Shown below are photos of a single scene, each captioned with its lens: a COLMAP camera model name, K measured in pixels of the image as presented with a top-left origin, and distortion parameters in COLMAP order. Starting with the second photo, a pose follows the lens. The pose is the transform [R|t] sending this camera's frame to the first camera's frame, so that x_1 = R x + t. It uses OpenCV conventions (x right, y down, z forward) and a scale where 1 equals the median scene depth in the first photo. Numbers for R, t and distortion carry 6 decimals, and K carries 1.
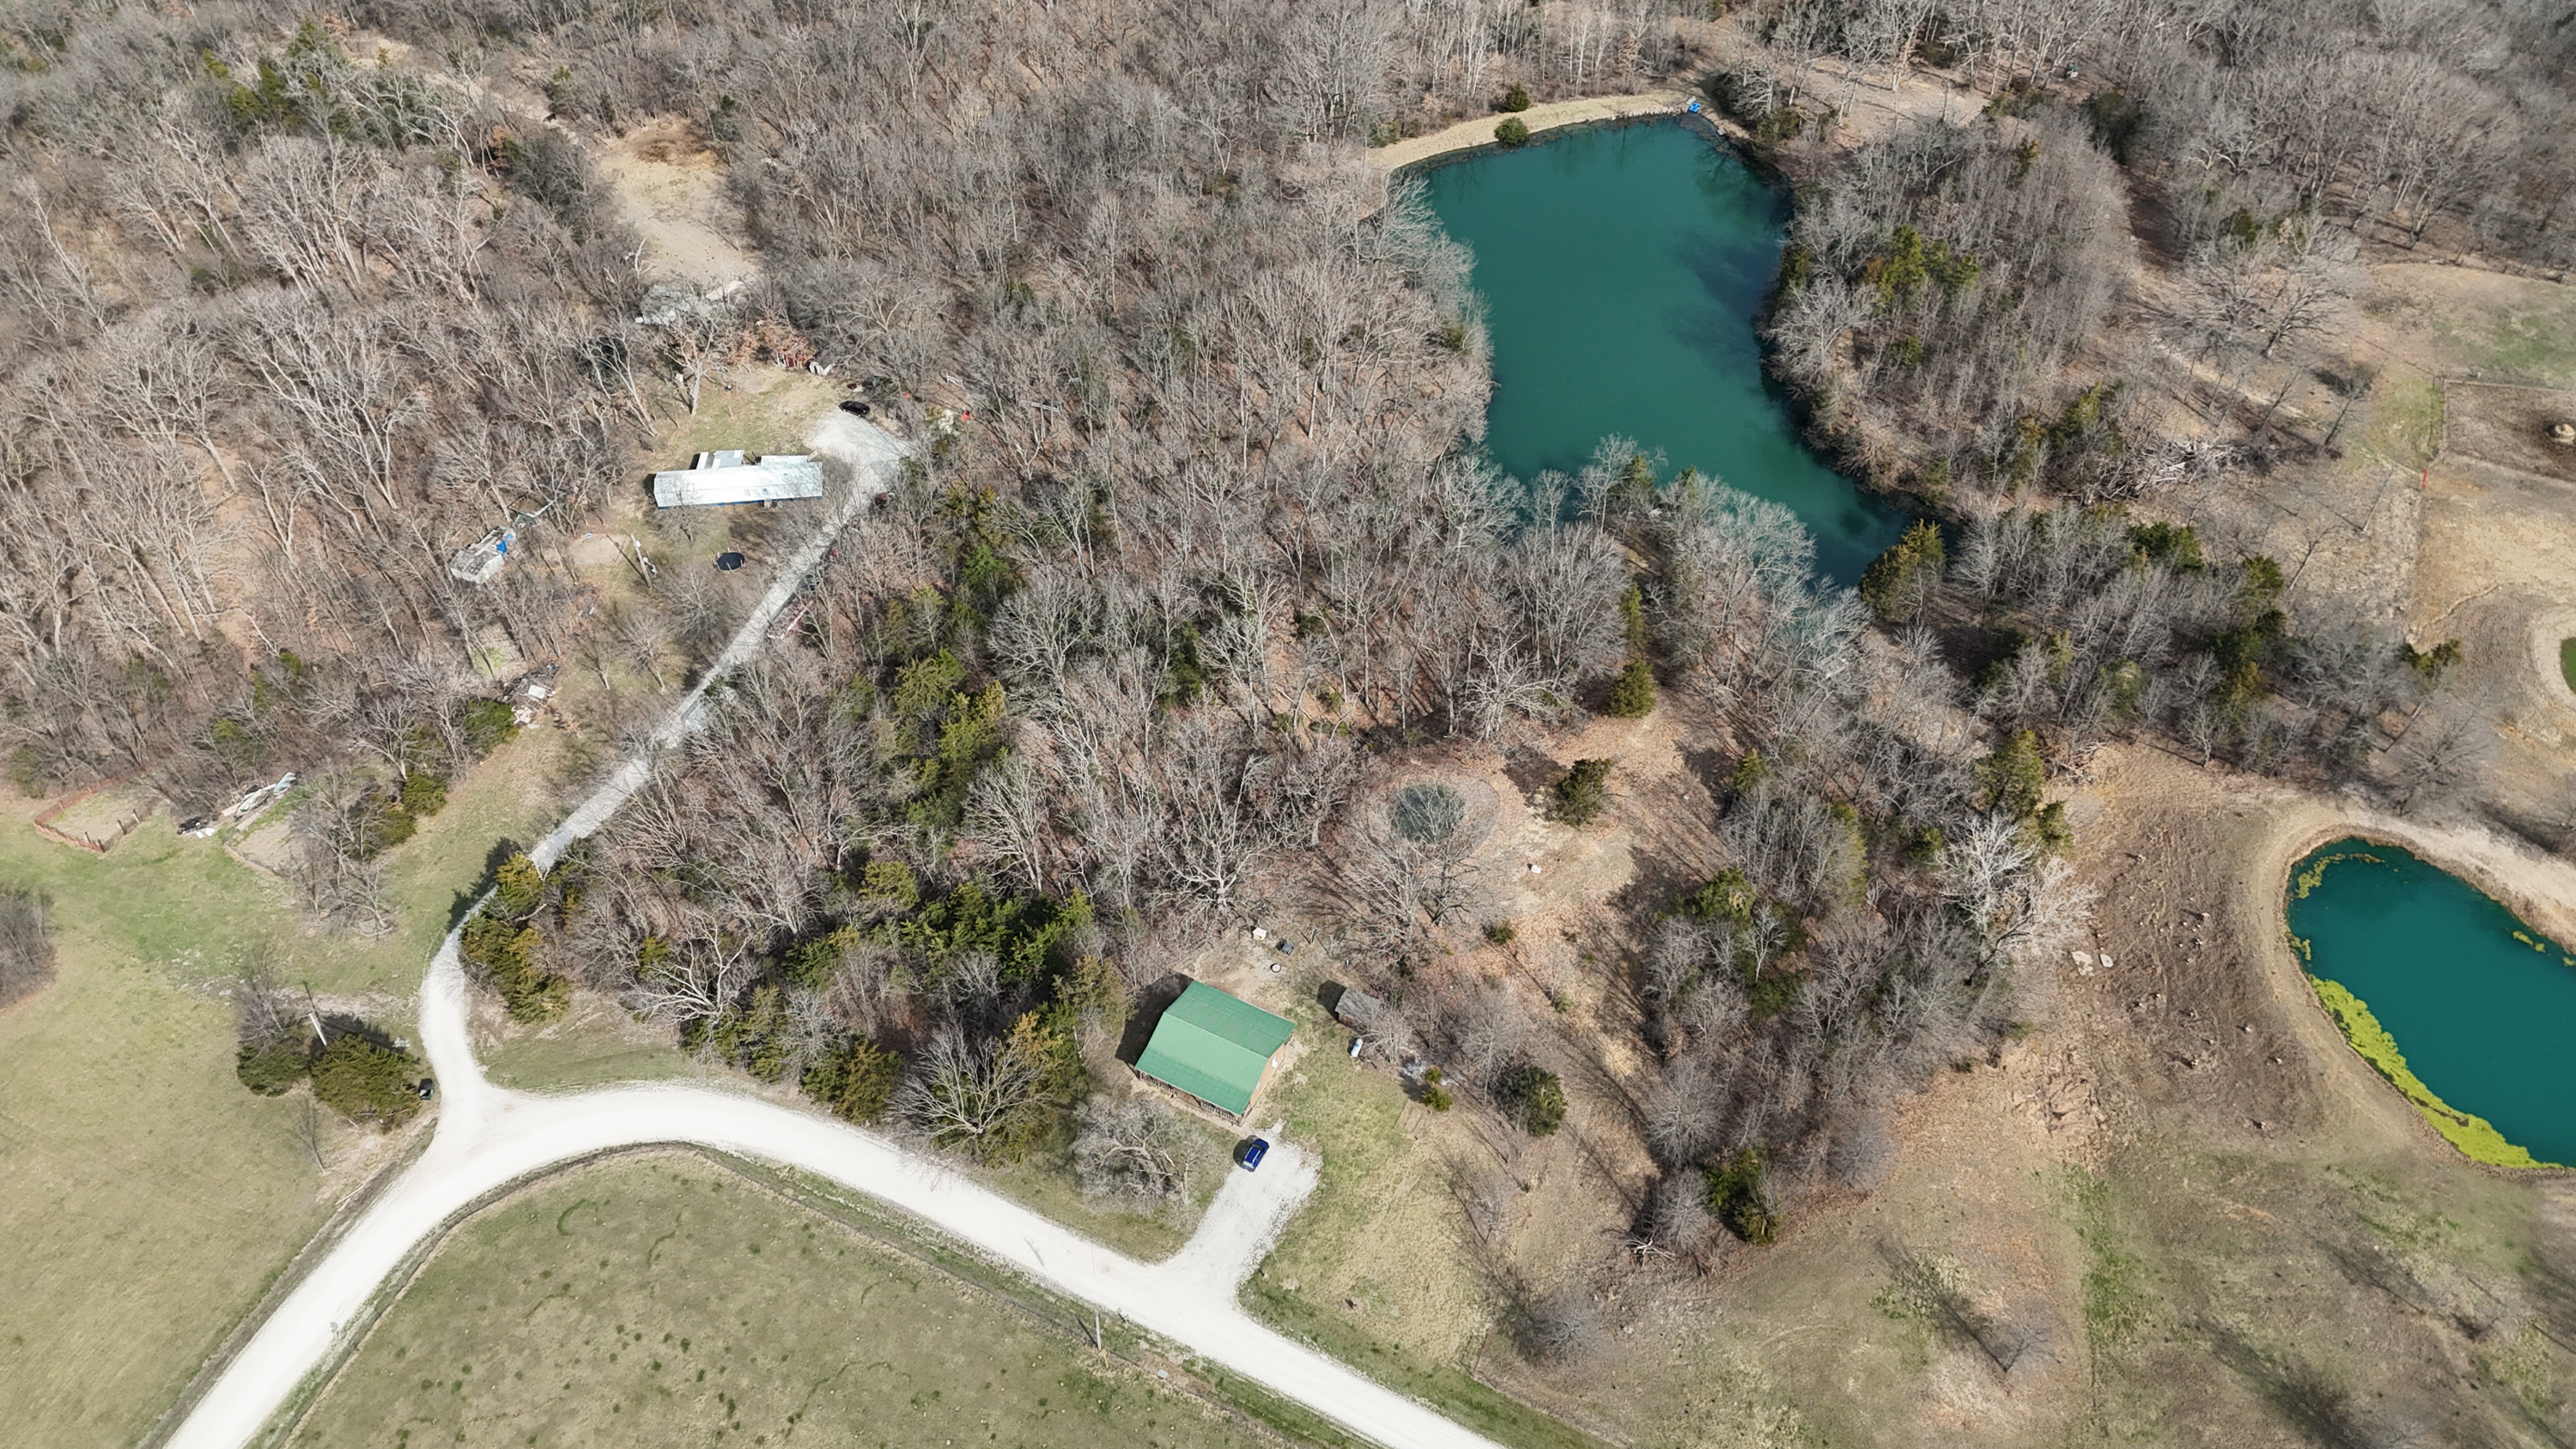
lens RADIAL K [[1877.8, 0, 1288.0], [0, 1877.8, 724.5], [0, 0, 1]] dist [0.092768, -0.080728]
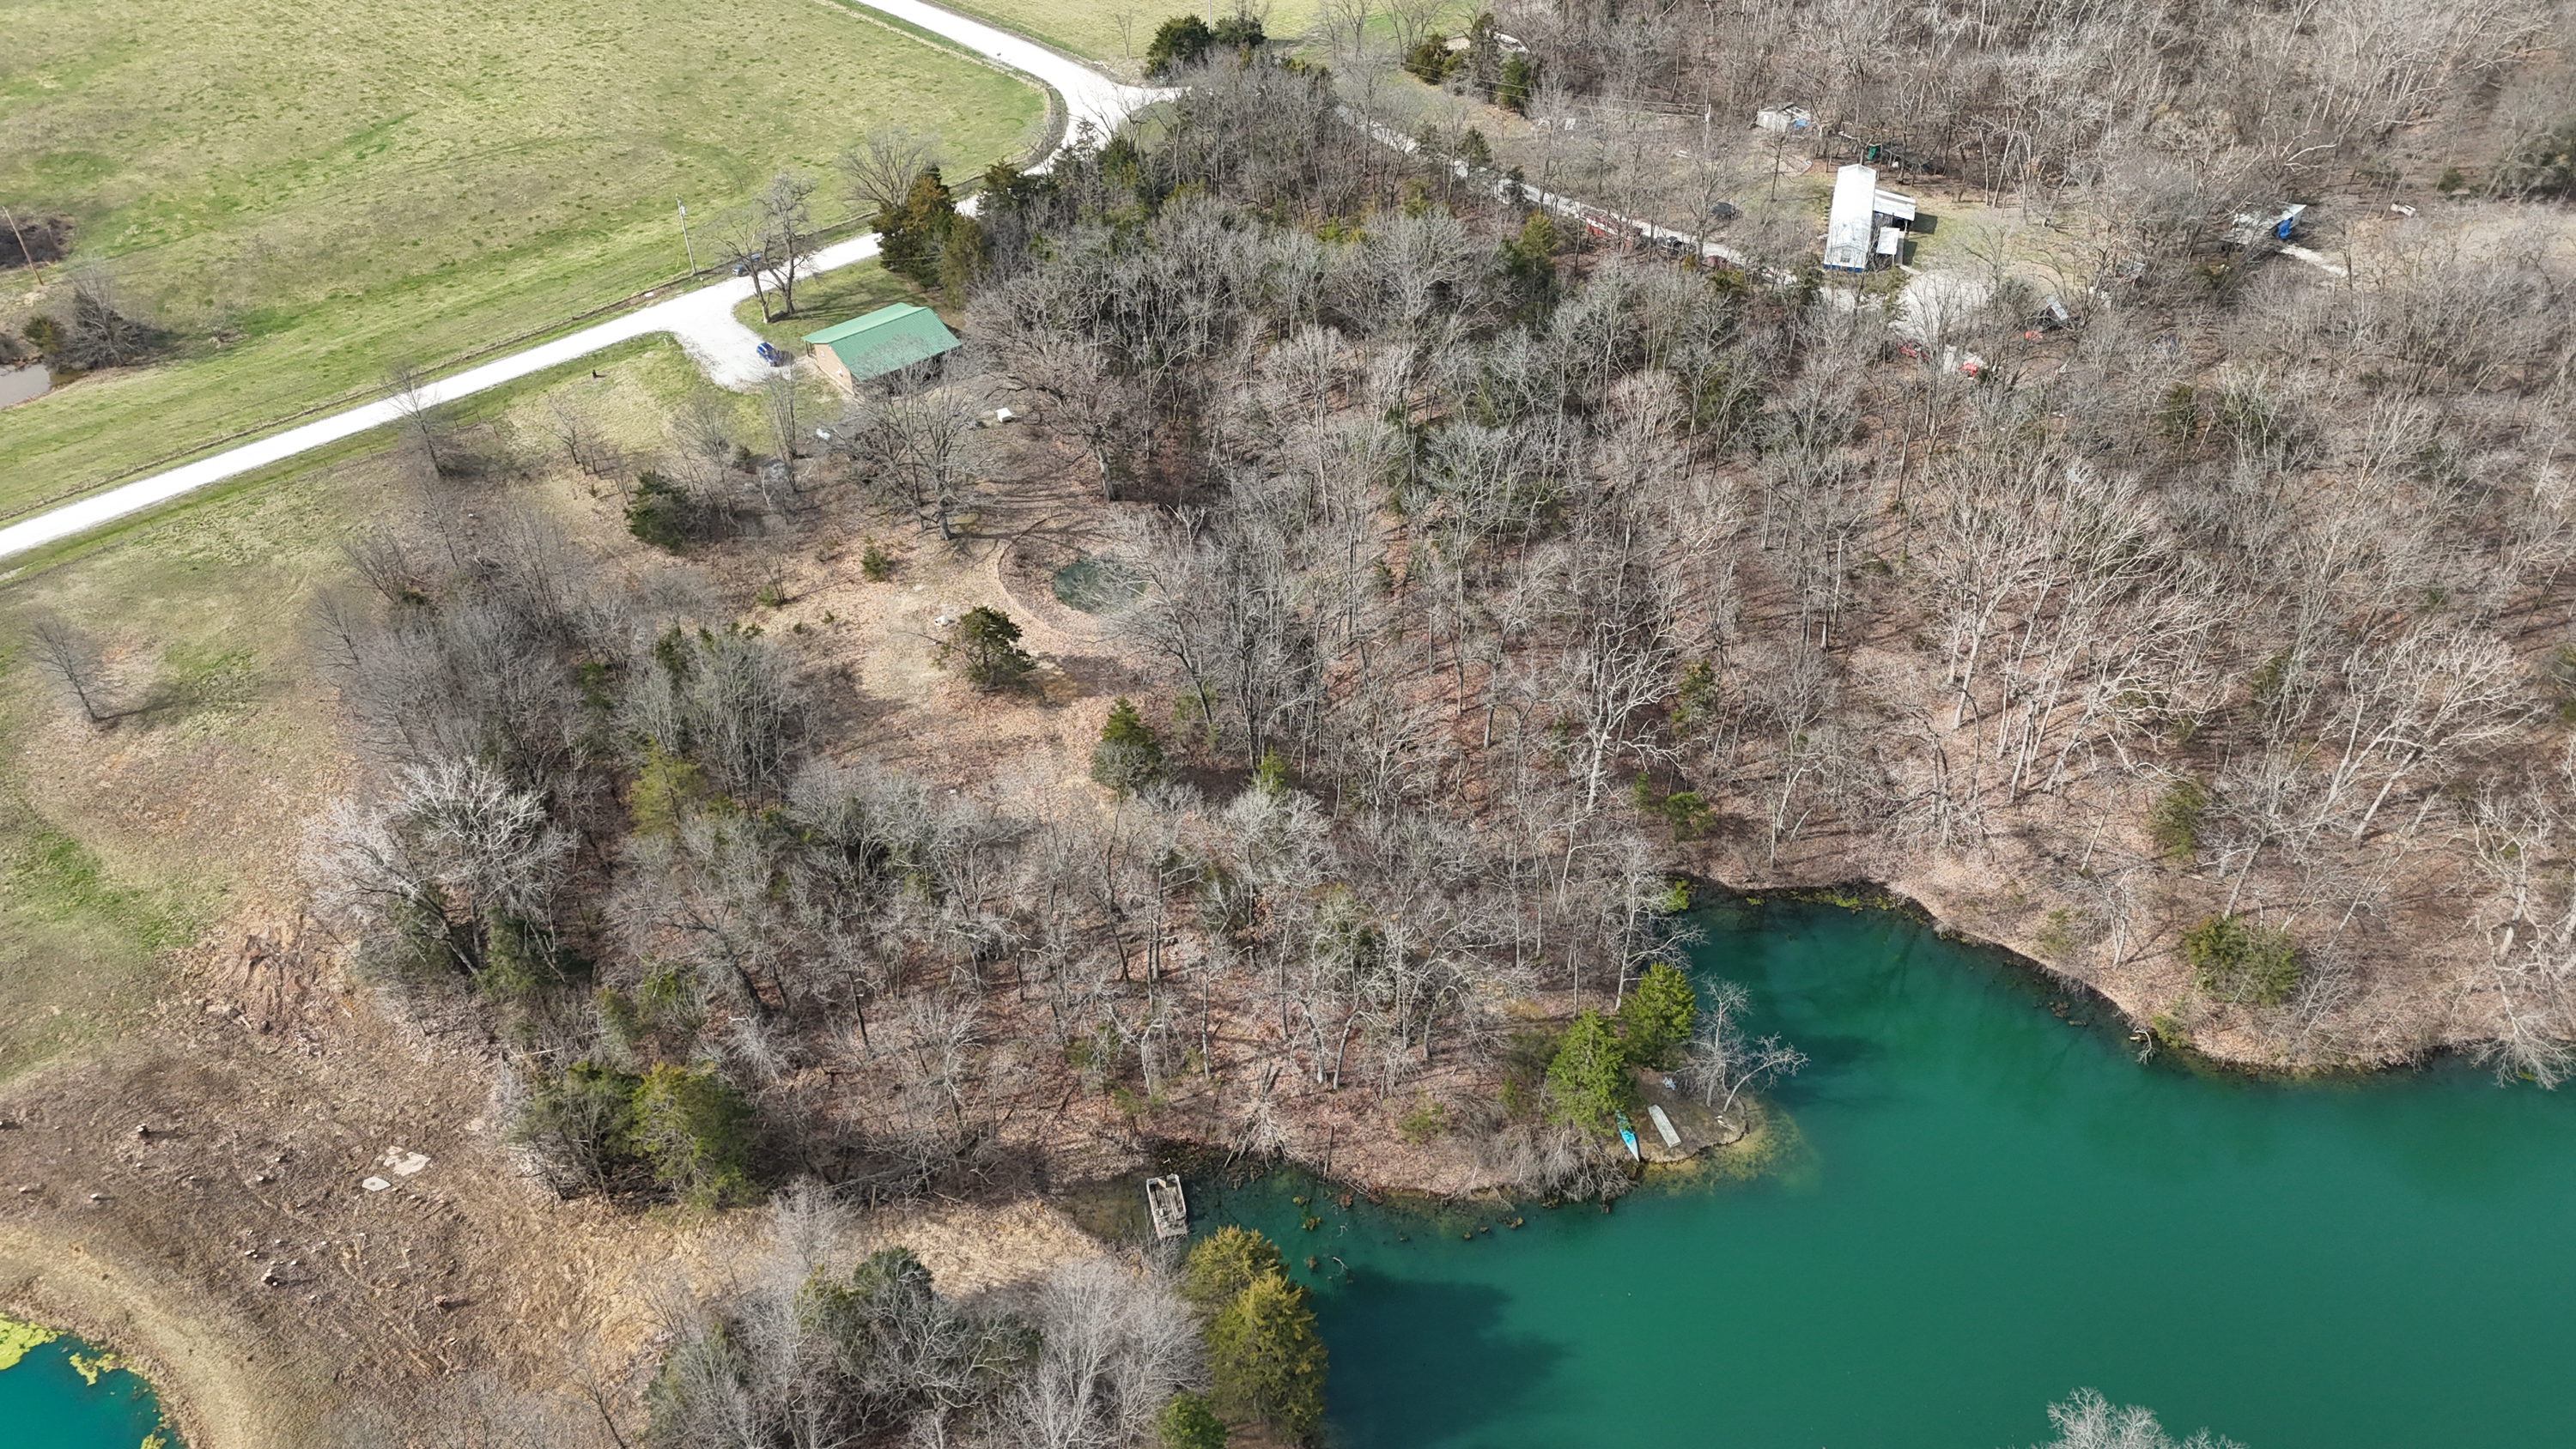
lens RADIAL K [[1877.8, 0, 1288.0], [0, 1877.8, 724.5], [0, 0, 1]] dist [0.092768, -0.080728]
pose [[-0.375936, 0.597108, -0.708614, 0.635775], [-0.669197, 0.354019, 0.653335, -0.500601], [0.640974, 0.719814, 0.266495, 0.876058]]
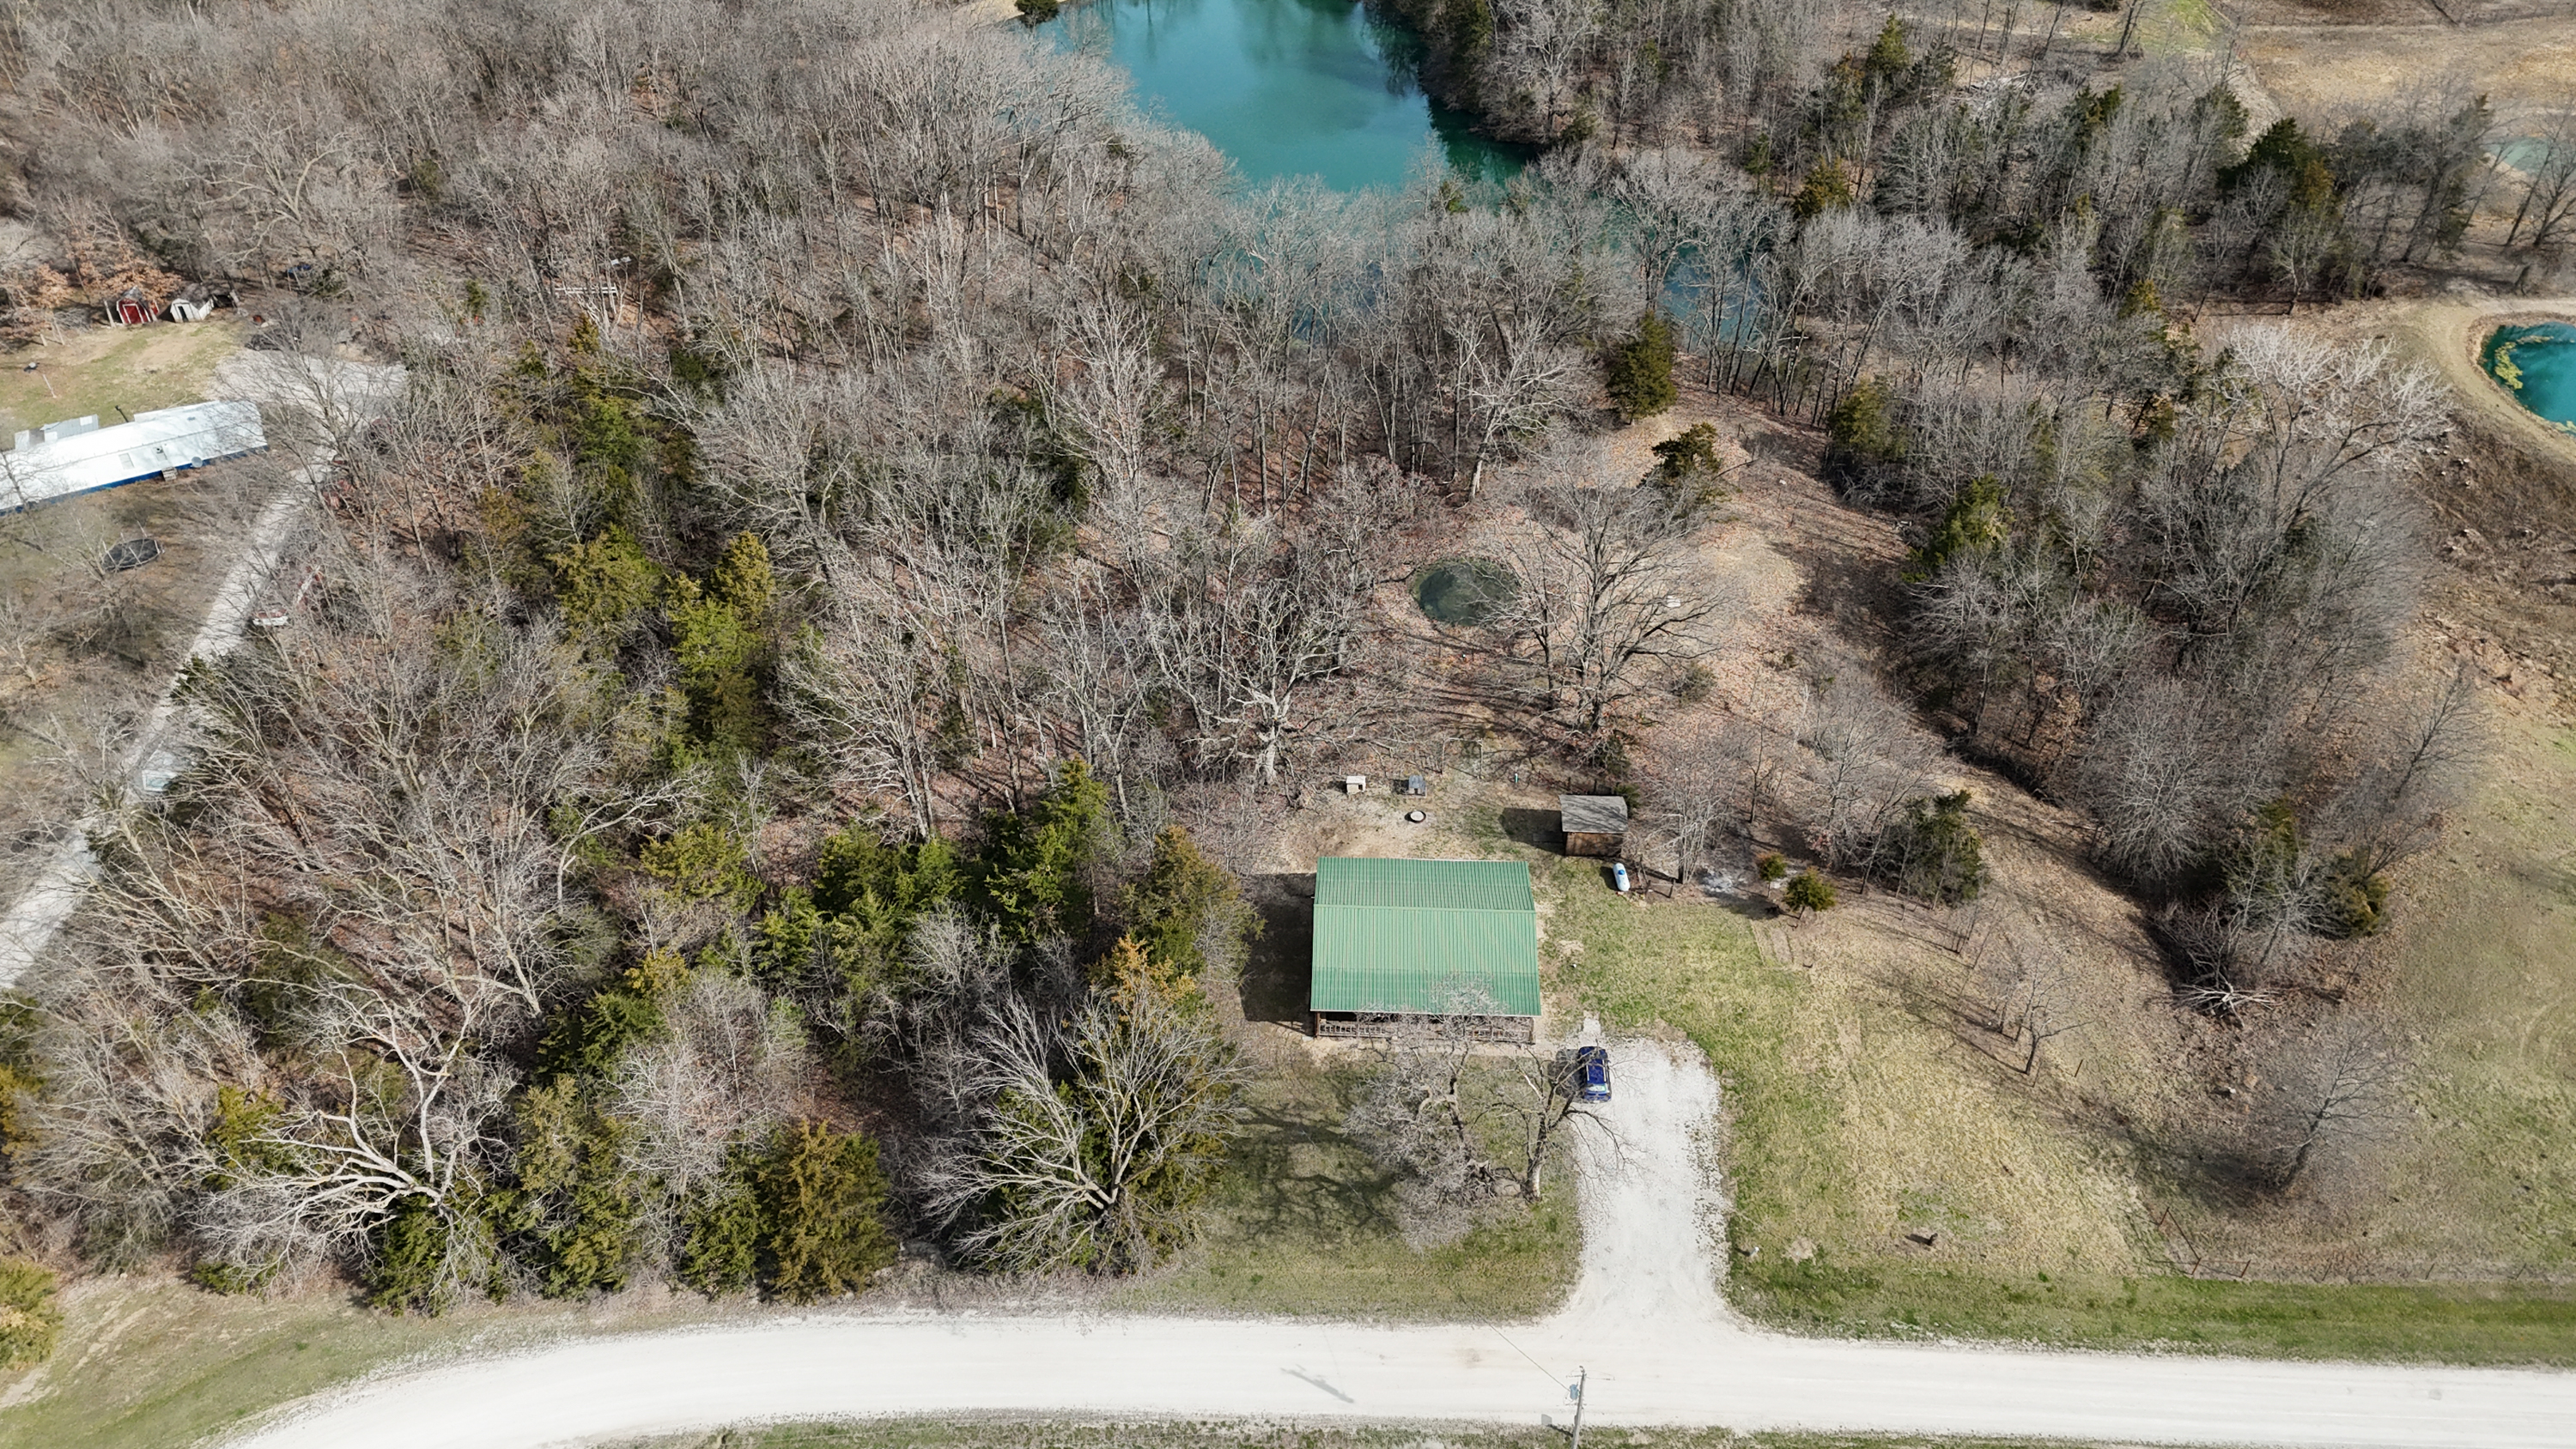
lens RADIAL K [[1883.3, 0, 1288.0], [0, 1883.3, 724.5], [0, 0, 1]] dist [0.074782, -0.052583]
pose [[0.905177, -0.264588, 0.332638, -0.206146], [0.312411, 0.944815, -0.098609, 0.133700], [-0.288191, 0.193178, 0.937885, 0.419014]]
